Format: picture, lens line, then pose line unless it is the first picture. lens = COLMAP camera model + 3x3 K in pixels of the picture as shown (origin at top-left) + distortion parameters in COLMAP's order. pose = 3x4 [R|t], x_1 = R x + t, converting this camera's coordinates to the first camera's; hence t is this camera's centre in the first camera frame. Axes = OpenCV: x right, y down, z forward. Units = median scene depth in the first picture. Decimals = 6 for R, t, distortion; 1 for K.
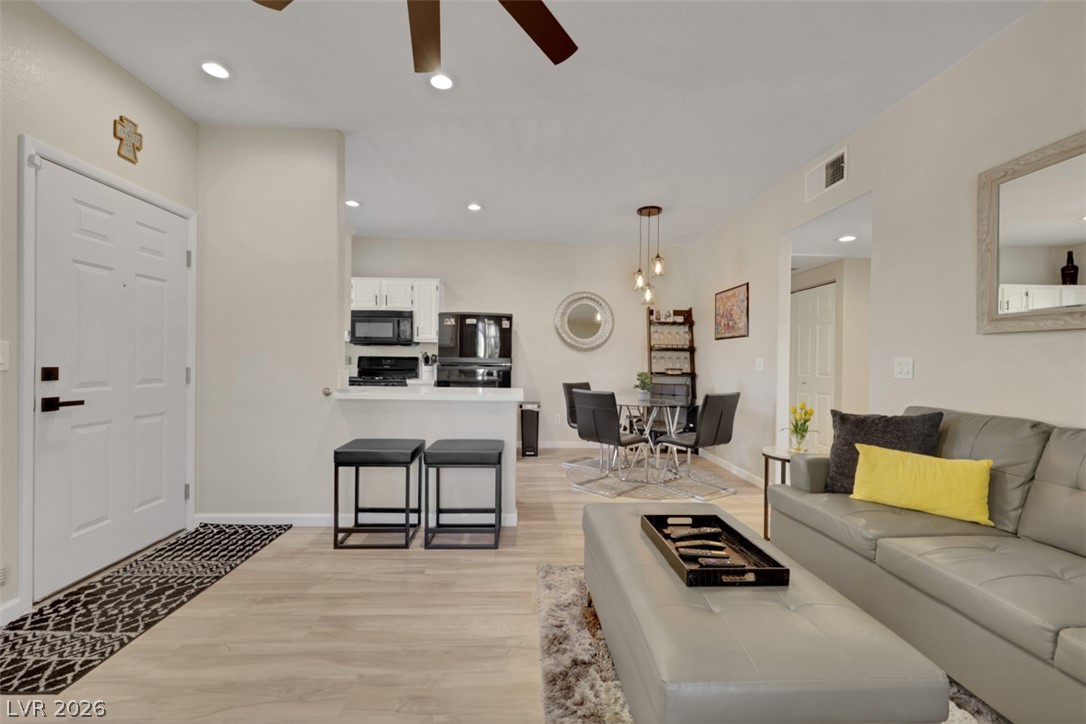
lens RADIAL K [[450.3, 0, 540.8], [0, 450.3, 362.7], [0, 0, 1]] dist [-0.000799, 0.000066]
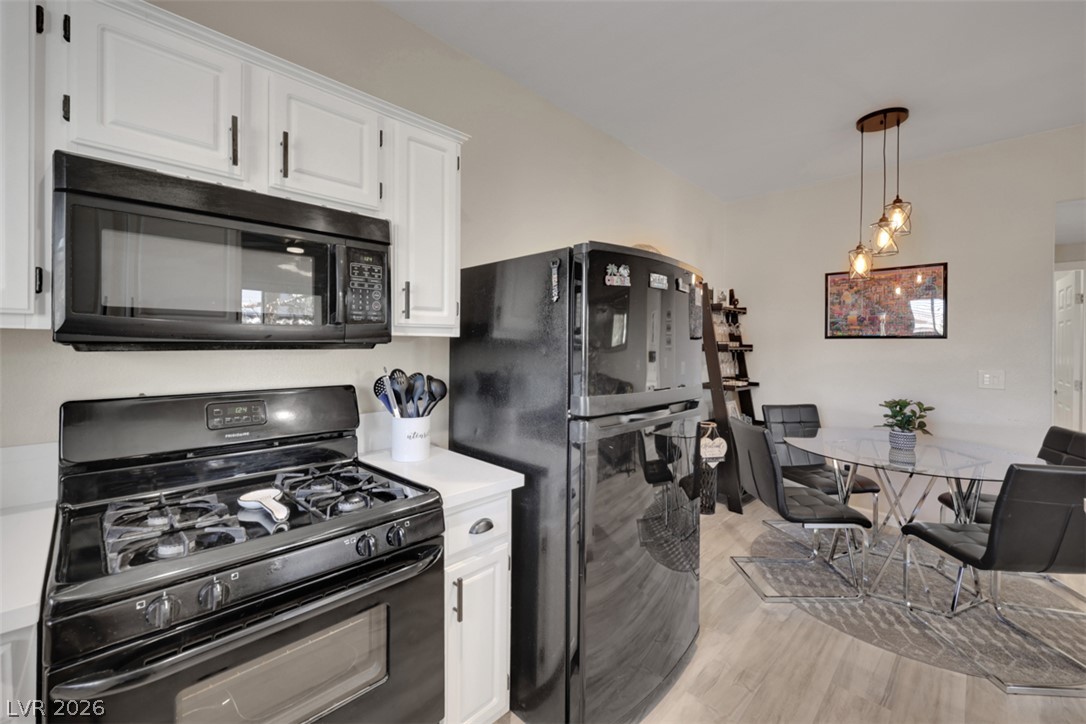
lens RADIAL K [[445.8, 0, 537.8], [0, 445.8, 344.0], [0, 0, 1]] dist [-0.002039, -0.000168]
pose [[0.734889, -0.004725, 0.678171, -0.496893], [0.002270, 0.999987, 0.004508, -0.053470], [-0.678184, -0.001774, 0.734890, 0.919739]]
